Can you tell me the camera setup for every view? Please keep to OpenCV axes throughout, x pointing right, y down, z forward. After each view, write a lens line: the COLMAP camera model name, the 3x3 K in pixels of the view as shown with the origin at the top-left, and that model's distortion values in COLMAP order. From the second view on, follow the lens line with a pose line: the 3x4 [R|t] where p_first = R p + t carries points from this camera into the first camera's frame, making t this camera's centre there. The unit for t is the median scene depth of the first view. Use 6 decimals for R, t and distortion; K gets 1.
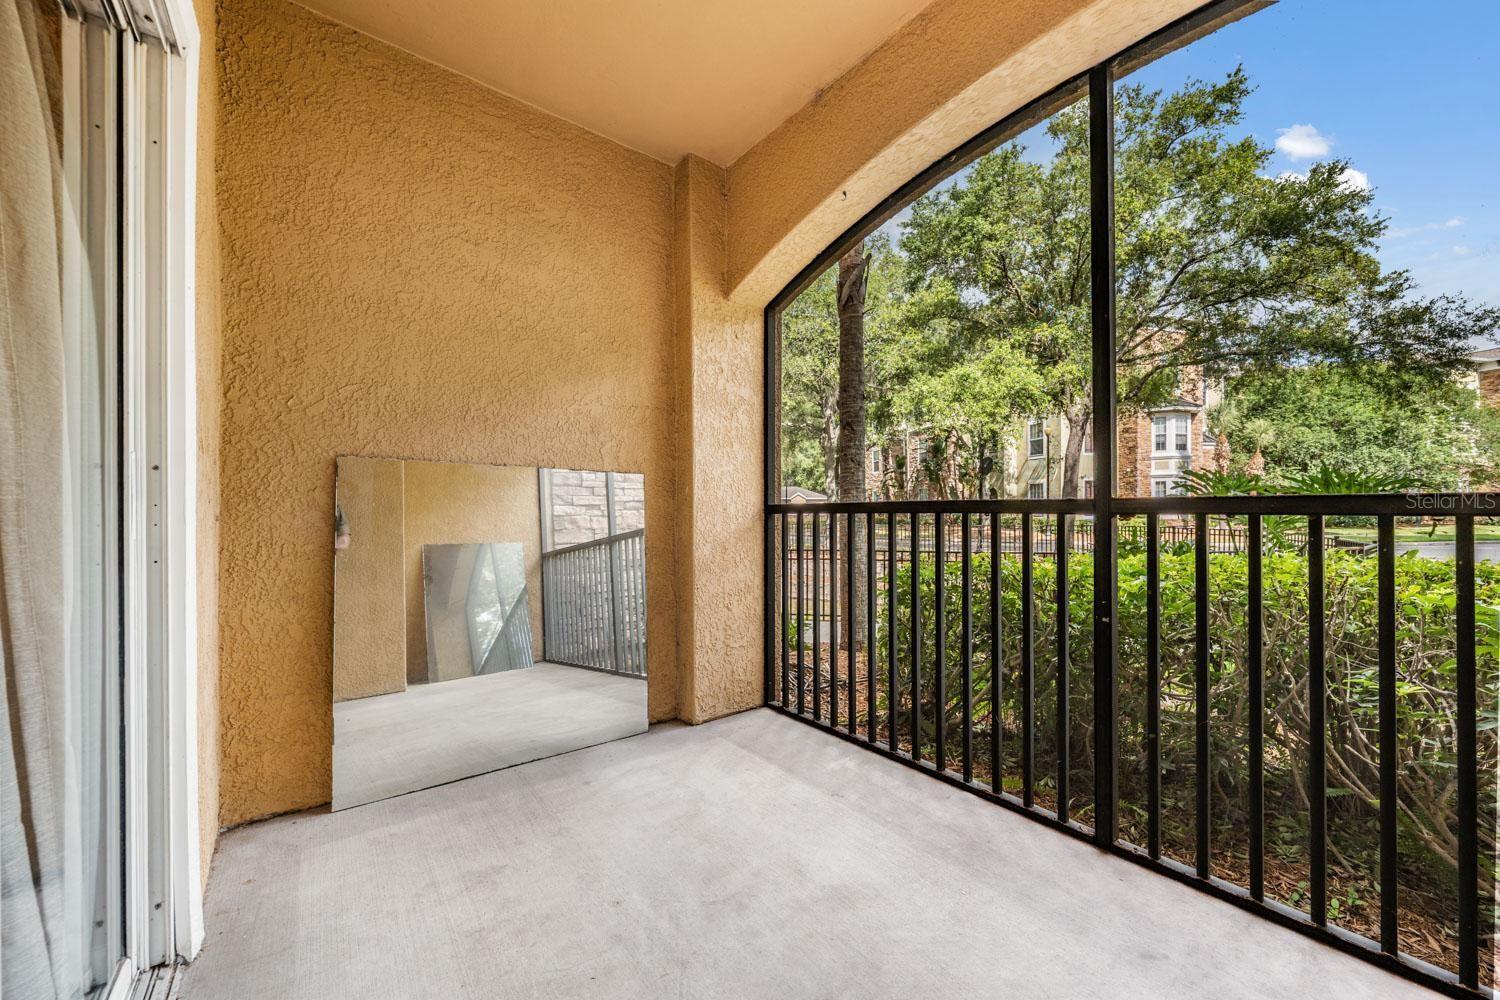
lens RADIAL K [[576.6, 0, 754.1], [0, 576.6, 509.0], [0, 0, 1]] dist [0.000753, 0.000168]
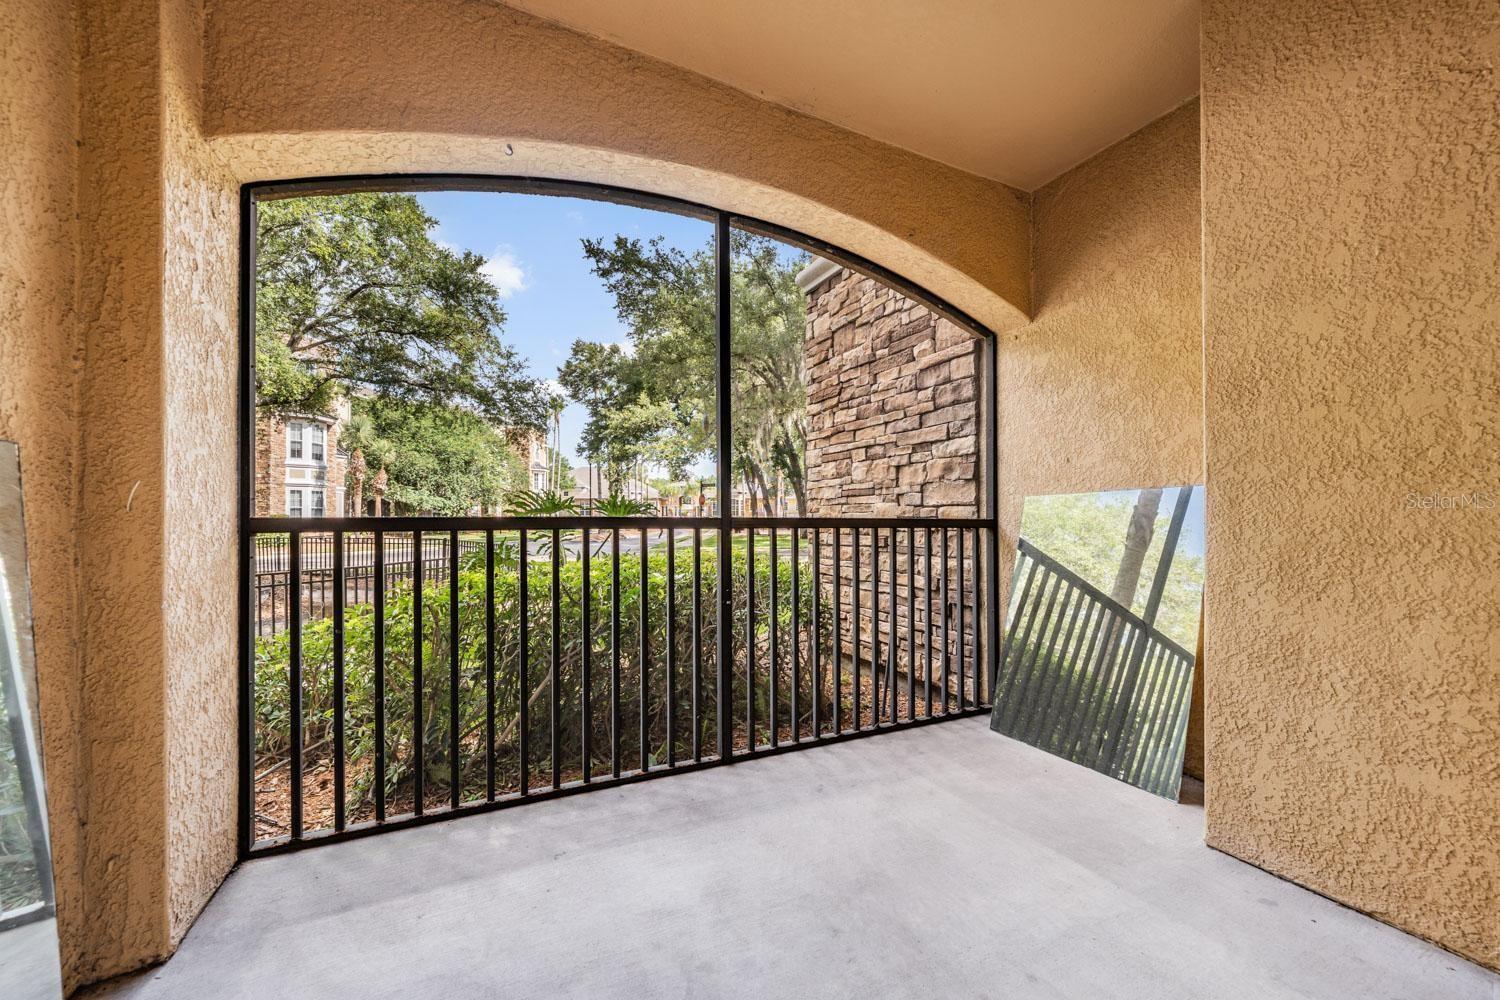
lens RADIAL K [[576.6, 0, 752.7], [0, 576.6, 519.1], [0, 0, 1]] dist [0.000753, 0.000168]
pose [[0.213551, 0.002362, 0.976929, -0.111610], [-0.003227, 0.999993, -0.001713, -0.001806], [-0.976927, -0.002787, 0.213558, 0.091798]]
